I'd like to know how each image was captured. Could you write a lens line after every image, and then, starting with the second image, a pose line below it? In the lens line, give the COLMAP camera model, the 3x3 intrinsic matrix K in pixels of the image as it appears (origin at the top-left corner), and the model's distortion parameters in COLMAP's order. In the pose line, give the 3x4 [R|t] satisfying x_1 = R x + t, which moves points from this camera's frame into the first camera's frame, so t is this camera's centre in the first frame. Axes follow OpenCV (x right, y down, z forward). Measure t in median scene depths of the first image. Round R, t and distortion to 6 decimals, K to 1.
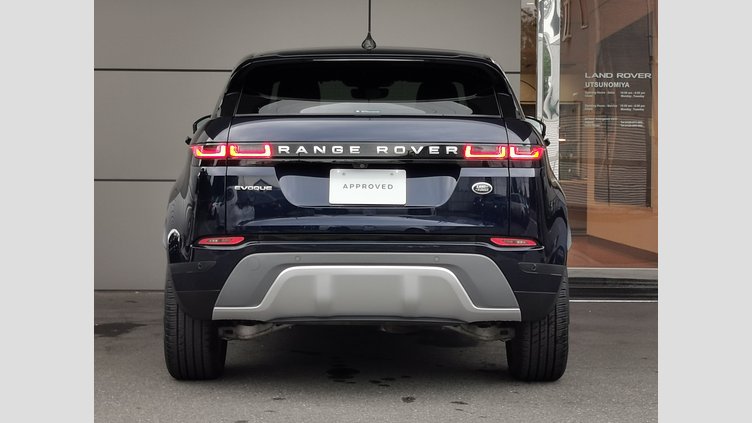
lens RADIAL K [[2133.5, 0, 376.0], [0, 2133.5, 211.5], [0, 0, 1]] dist [-0.108016, -0.299664]
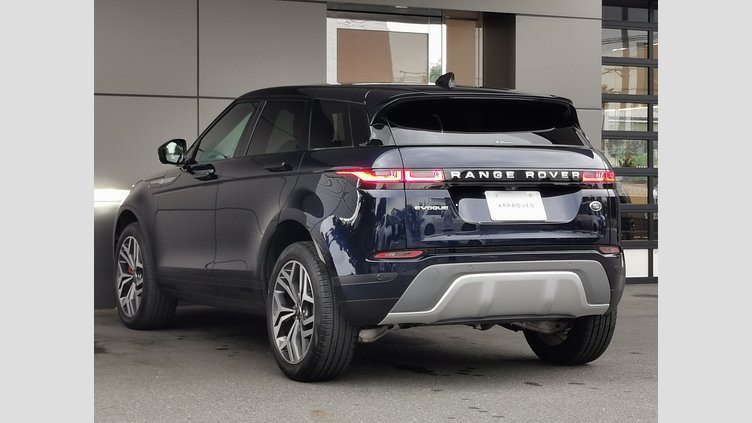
lens RADIAL K [[2133.5, 0, 376.0], [0, 2133.5, 211.5], [0, 0, 1]] dist [-0.108016, -0.299664]
pose [[0.830161, -0.012277, 0.557389, -0.727619], [0.017351, 0.999842, -0.003820, -0.005252], [-0.557254, 0.012843, 0.830243, 0.059495]]
